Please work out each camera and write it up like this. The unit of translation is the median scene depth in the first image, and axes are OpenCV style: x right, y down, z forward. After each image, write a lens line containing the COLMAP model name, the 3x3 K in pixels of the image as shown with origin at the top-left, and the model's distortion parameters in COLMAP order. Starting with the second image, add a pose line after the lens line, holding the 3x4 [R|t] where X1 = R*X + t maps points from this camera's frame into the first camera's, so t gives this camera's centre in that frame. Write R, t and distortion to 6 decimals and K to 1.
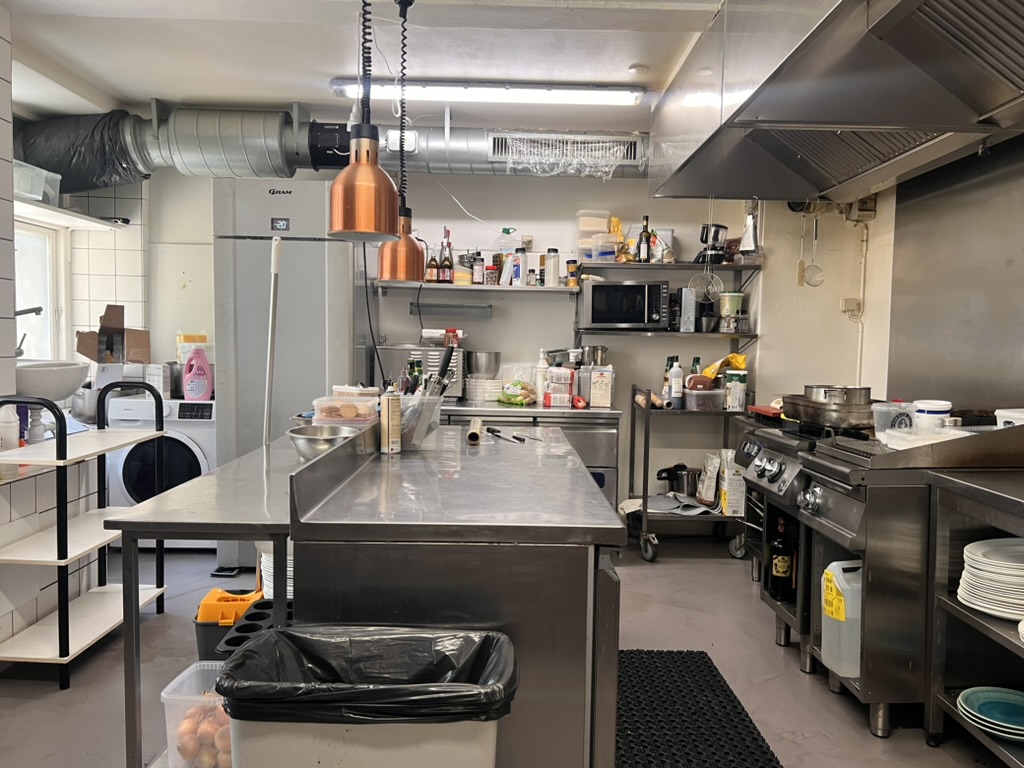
lens RADIAL K [[772.7, 0, 512.2], [0, 772.7, 391.8], [0, 0, 1]] dist [0.055803, -0.060996]
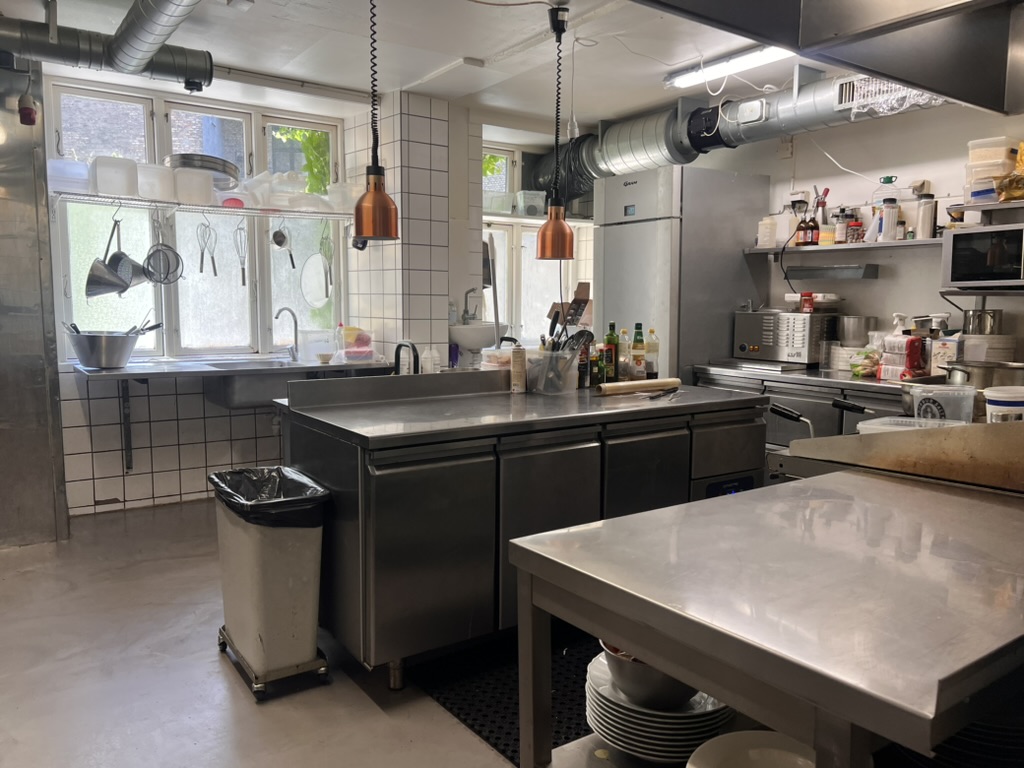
lens RADIAL K [[772.7, 0, 506.9], [0, 772.7, 381.2], [0, 0, 1]] dist [0.055803, -0.060996]
pose [[0.557194, 0.071992, -0.827256, 0.546481], [-0.048761, 0.997352, 0.053953, -0.005946], [0.828949, 0.010276, 0.559229, 0.153999]]
